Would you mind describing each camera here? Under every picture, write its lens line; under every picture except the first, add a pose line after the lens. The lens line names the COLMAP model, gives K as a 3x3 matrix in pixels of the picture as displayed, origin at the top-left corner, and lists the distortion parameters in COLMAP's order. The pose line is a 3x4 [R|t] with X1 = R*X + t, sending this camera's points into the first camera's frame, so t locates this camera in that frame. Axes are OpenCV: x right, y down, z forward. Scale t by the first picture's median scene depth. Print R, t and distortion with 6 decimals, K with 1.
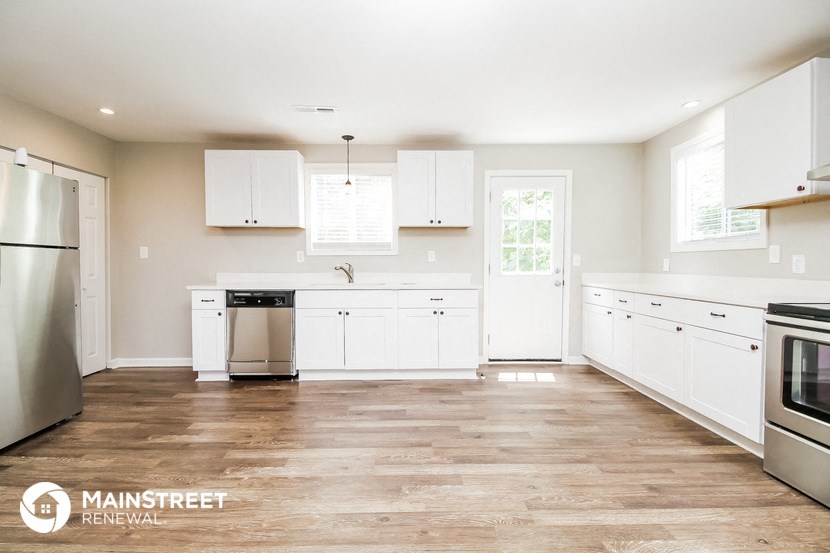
lens RADIAL K [[385.2, 0, 415.0], [0, 385.2, 276.5], [0, 0, 1]] dist [-0.000881, -0.000397]
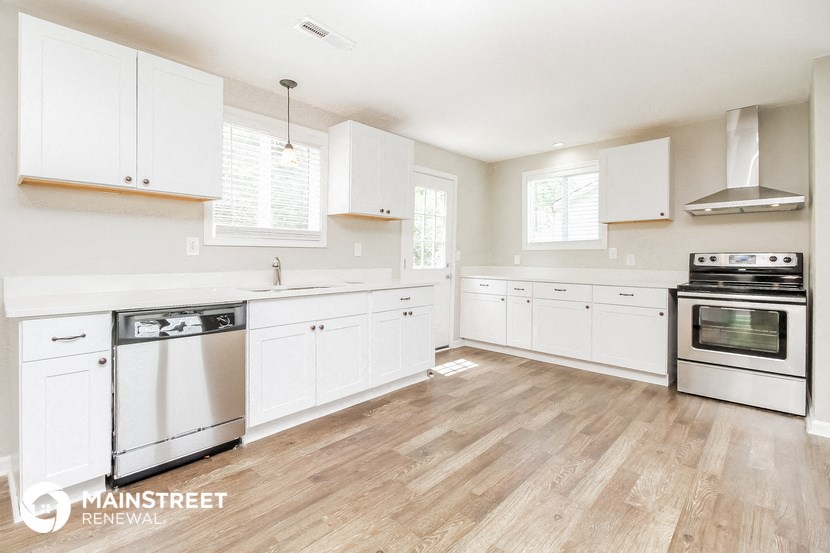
lens RADIAL K [[376.5, 0, 405.2], [0, 376.5, 258.9], [0, 0, 1]] dist [-0.001507, -0.000870]
pose [[0.712342, 0.000328, 0.701833, -0.542975], [0.016720, 0.999708, -0.017438, -0.017262], [-0.701634, 0.024156, 0.712128, 0.370441]]
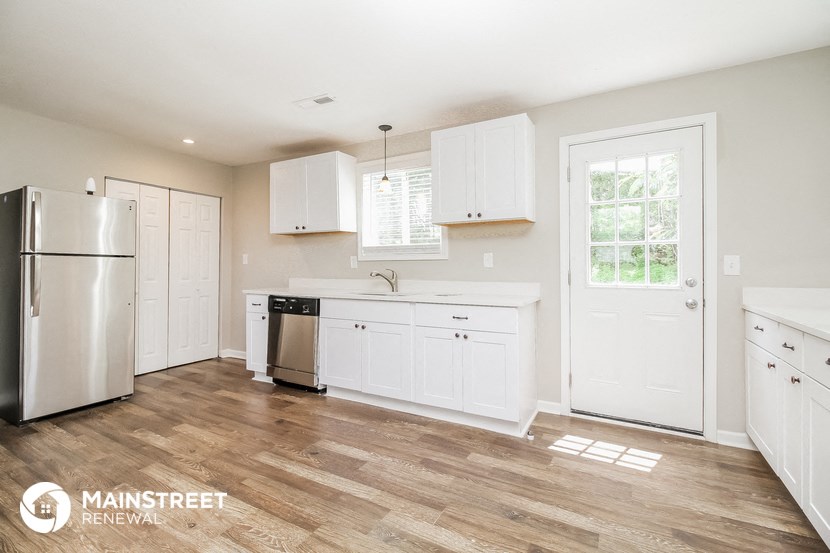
lens RADIAL K [[385.5, 0, 412.1], [0, 385.5, 265.3], [0, 0, 1]] dist [-0.000585, -0.000695]
pose [[0.856748, -0.002835, -0.515727, 0.355596], [-0.018089, 0.999204, -0.035543, -0.014244], [0.515418, 0.039781, 0.856015, 0.299107]]
